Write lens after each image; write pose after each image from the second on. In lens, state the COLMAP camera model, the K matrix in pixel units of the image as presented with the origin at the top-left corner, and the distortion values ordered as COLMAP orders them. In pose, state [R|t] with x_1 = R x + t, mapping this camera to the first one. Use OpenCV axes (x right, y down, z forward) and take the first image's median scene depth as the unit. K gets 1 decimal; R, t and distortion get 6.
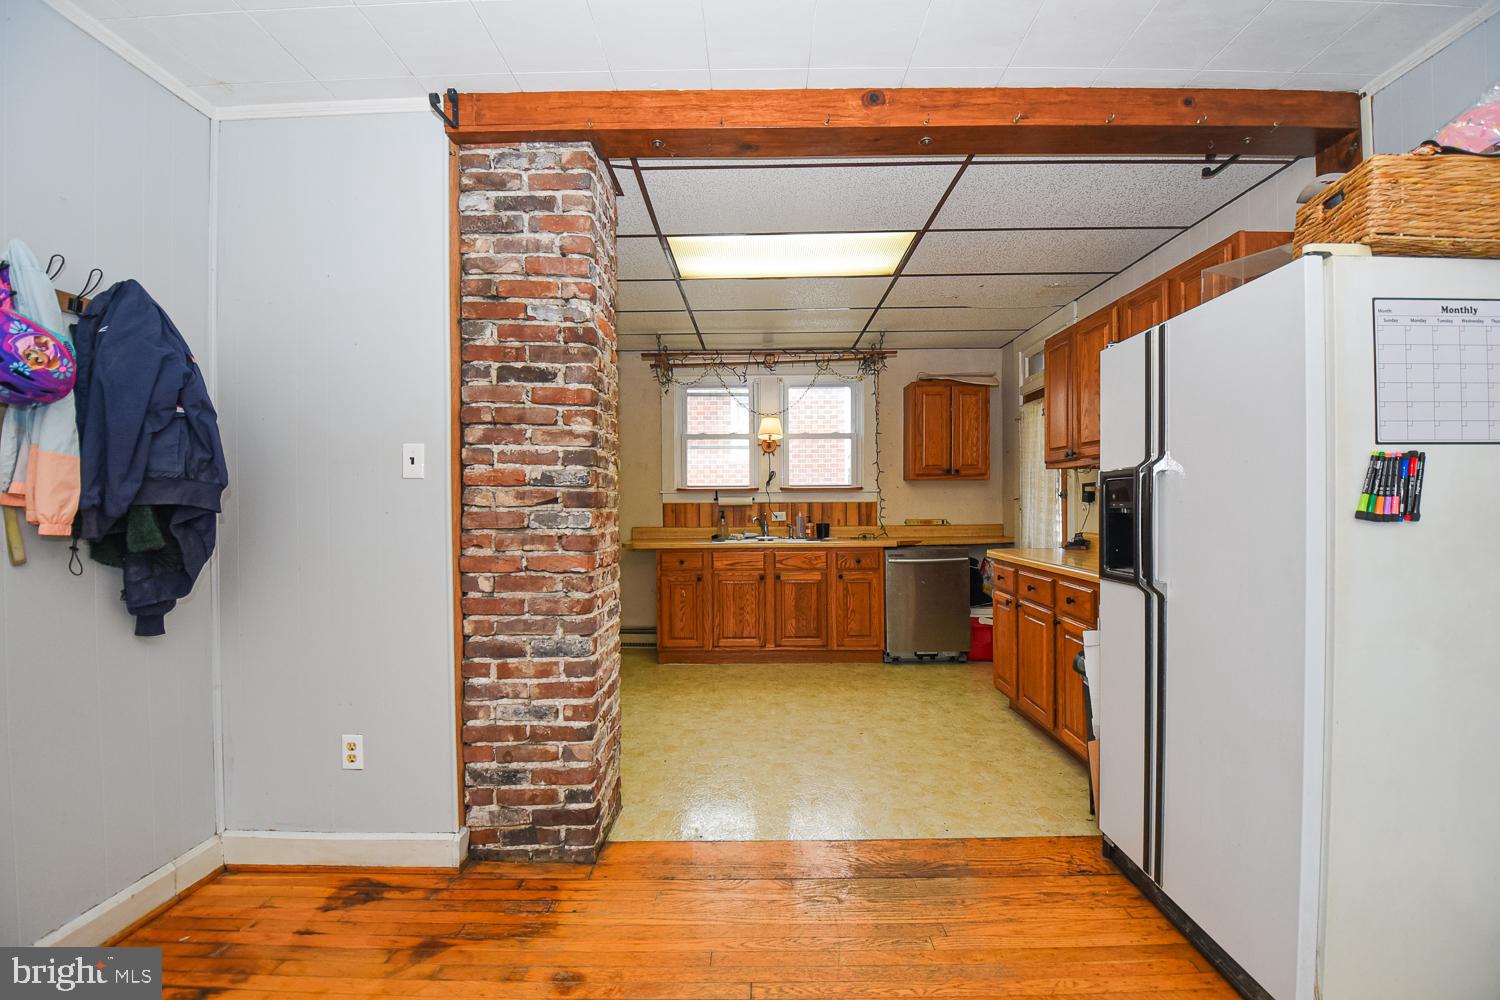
lens RADIAL K [[668.7, 0, 753.4], [0, 668.7, 503.1], [0, 0, 1]] dist [0.002220, -0.015991]
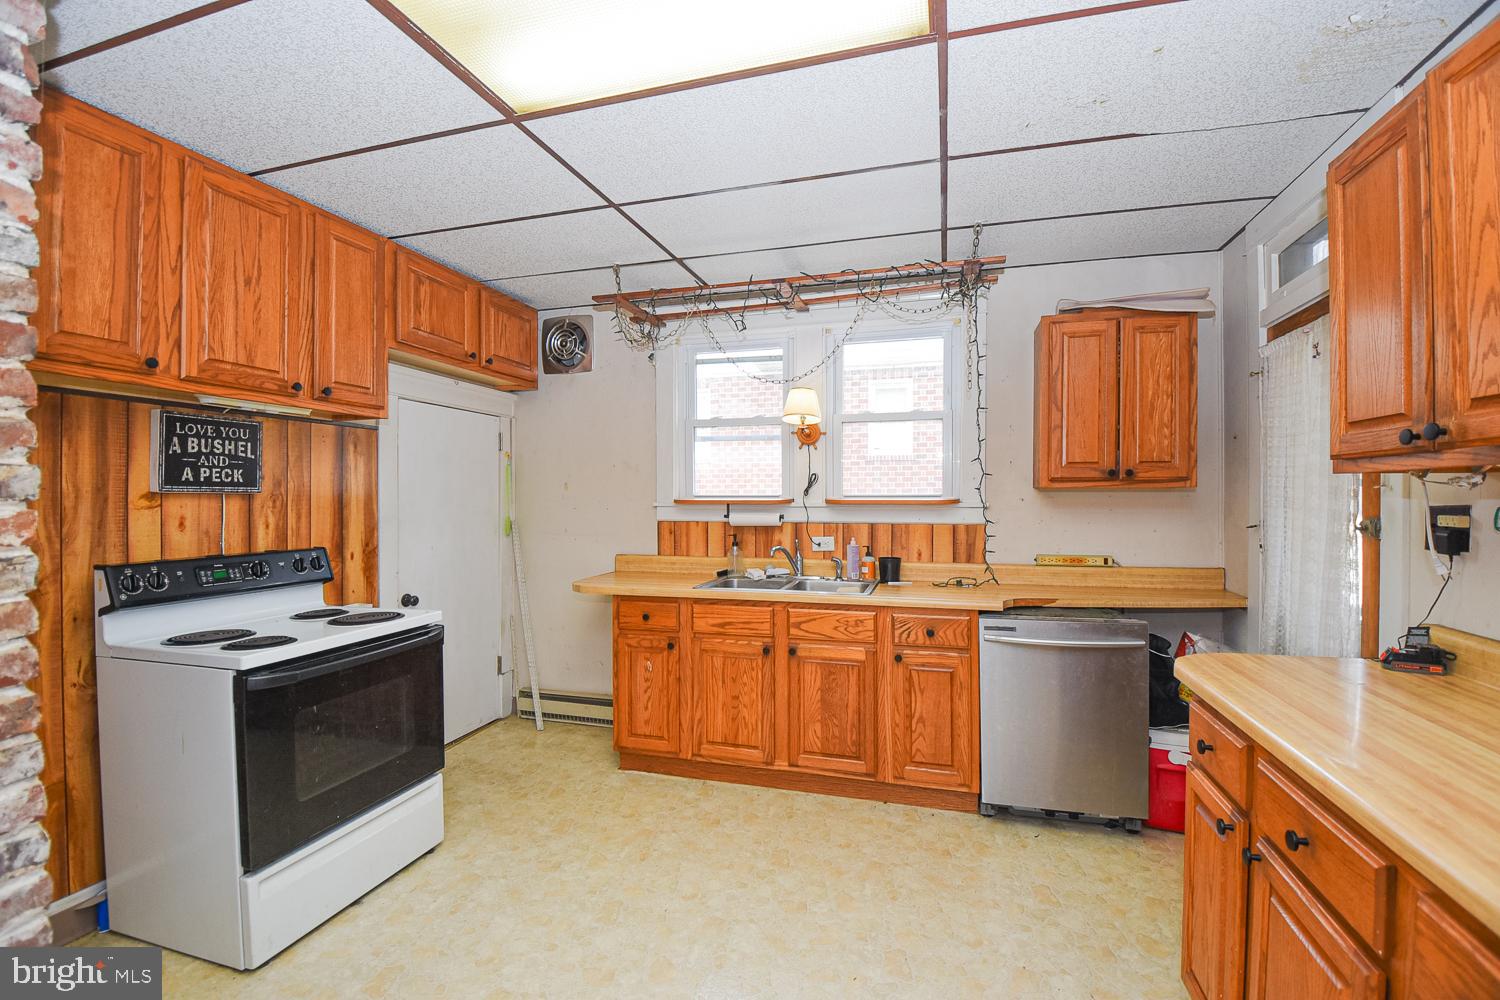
lens RADIAL K [[668.7, 0, 756.7], [0, 668.7, 496.3], [0, 0, 1]] dist [0.002220, -0.015991]
pose [[0.964400, 0.005596, -0.264388, 0.152481], [-0.006196, 0.999980, -0.001435, -0.025588], [0.264375, 0.003022, 0.964415, 0.384198]]
